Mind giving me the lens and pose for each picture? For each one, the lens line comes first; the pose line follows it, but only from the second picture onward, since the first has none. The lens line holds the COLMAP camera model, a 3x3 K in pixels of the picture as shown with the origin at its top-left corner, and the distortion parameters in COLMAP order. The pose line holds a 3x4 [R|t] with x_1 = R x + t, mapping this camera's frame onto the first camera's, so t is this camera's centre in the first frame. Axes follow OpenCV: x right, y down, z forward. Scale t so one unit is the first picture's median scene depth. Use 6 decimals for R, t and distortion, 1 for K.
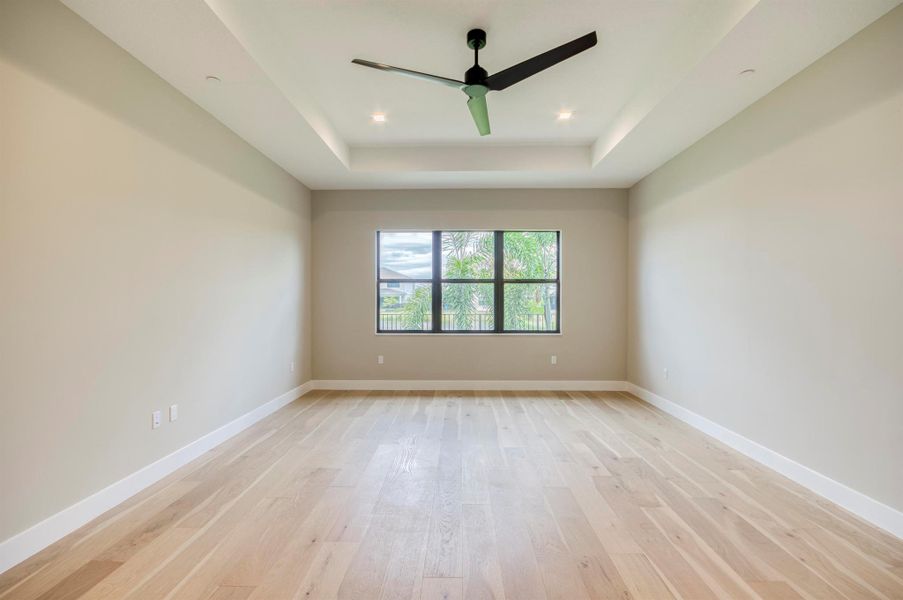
lens RADIAL K [[400.8, 0, 448.3], [0, 400.8, 298.8], [0, 0, 1]] dist [-0.001967, -0.004670]
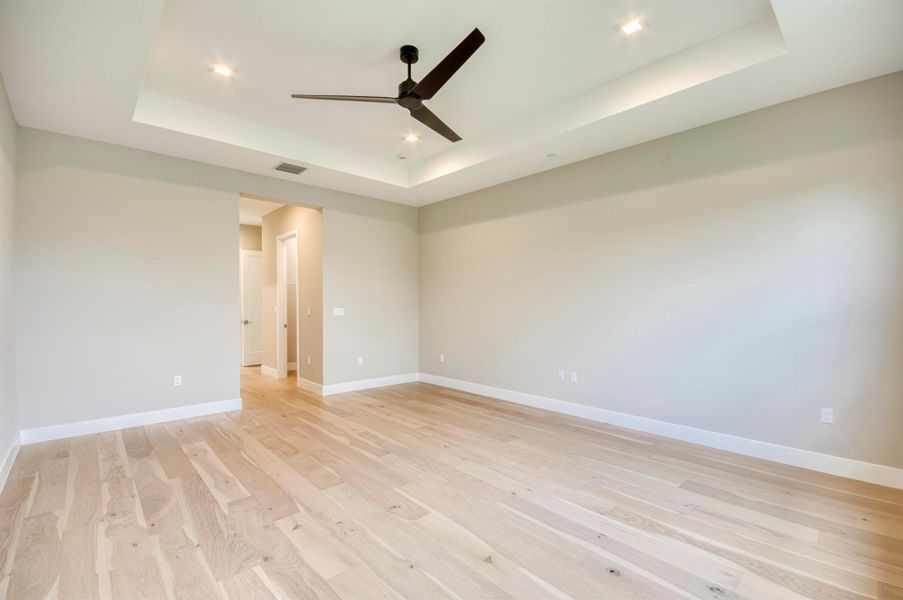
lens RADIAL K [[391.9, 0, 460.0], [0, 391.9, 303.5], [0, 0, 1]] dist [-0.016228, -0.000889]
pose [[-0.704231, -0.002661, -0.709966, 0.371225], [0.003149, 0.999971, -0.006871, 0.007071], [0.709964, -0.007074, -0.704202, 0.960897]]
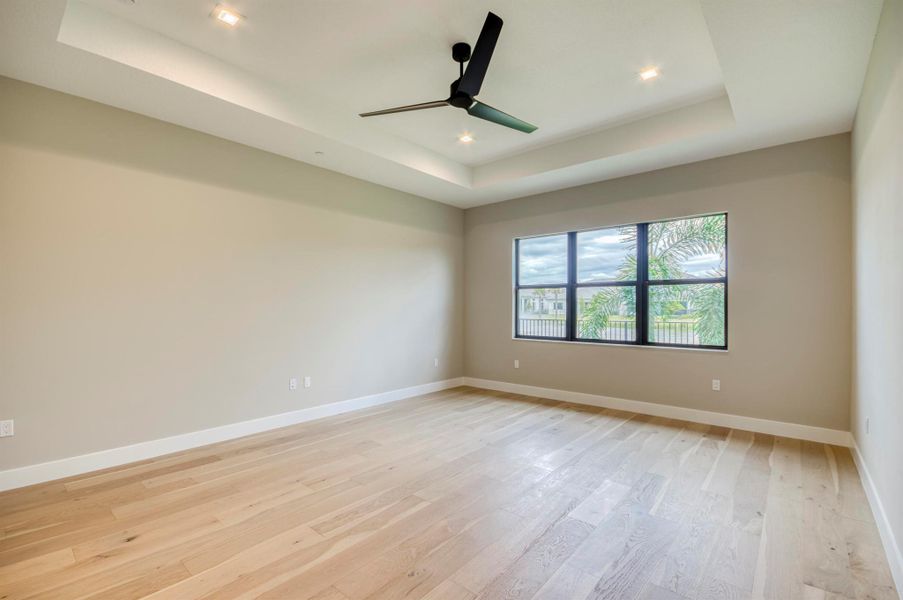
lens RADIAL K [[400.8, 0, 446.4], [0, 400.8, 301.8], [0, 0, 1]] dist [-0.001967, -0.004670]
pose [[0.771524, -0.008038, -0.636150, 0.365855], [0.004003, 0.999962, -0.007780, 0.000088], [0.636188, 0.003455, 0.771526, 0.099867]]
